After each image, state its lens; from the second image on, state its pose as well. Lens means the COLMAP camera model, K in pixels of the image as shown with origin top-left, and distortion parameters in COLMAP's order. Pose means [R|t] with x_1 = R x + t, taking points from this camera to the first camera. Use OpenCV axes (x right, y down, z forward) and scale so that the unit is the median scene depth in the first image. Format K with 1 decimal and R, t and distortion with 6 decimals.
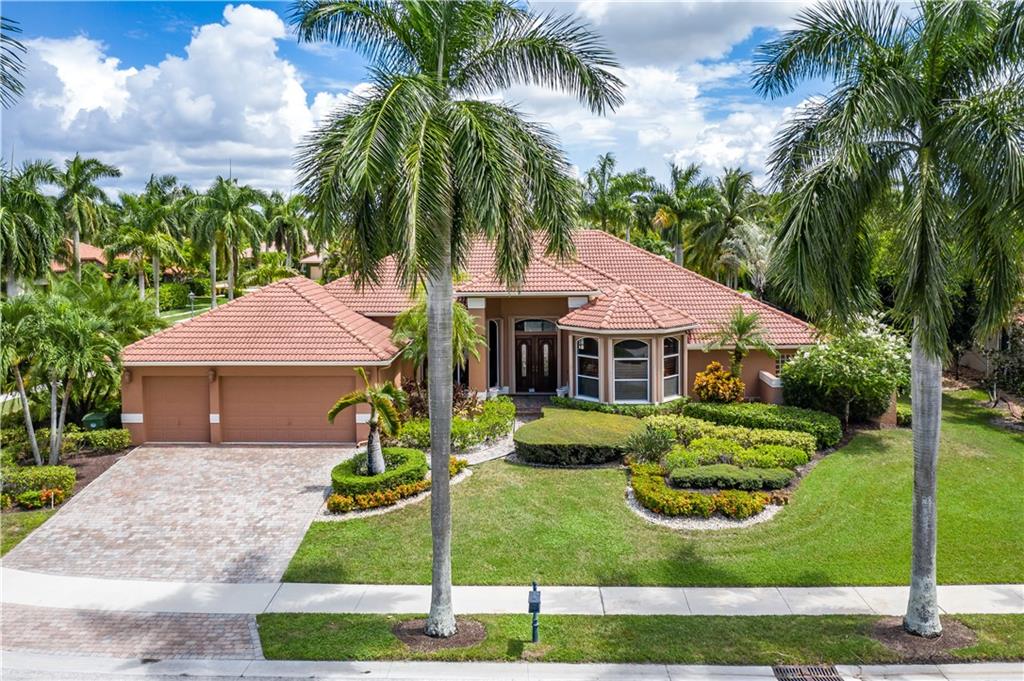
lens RADIAL K [[792.5, 0, 512.0], [0, 792.5, 340.5], [0, 0, 1]] dist [-0.024259, 0.009599]
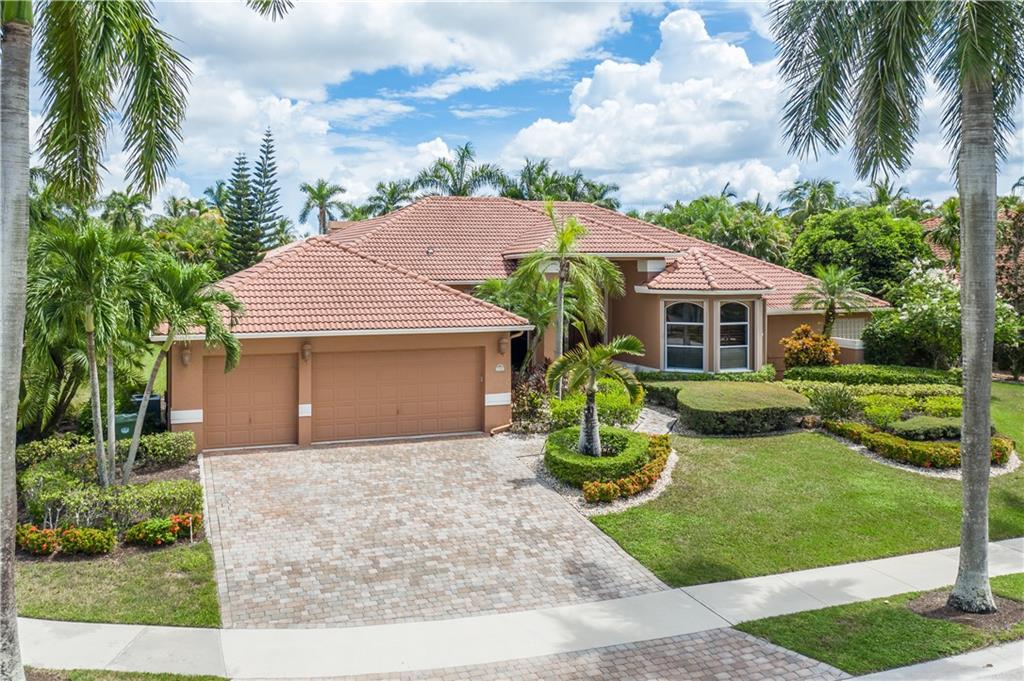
lens RADIAL K [[813.6, 0, 428.6], [0, 813.6, 337.7], [0, 0, 1]] dist [-0.032518, 0.012312]
pose [[0.942732, -0.024809, 0.332628, -0.670164], [0.040194, 0.998413, -0.039451, 0.085348], [-0.331121, 0.050562, 0.942233, 0.319987]]
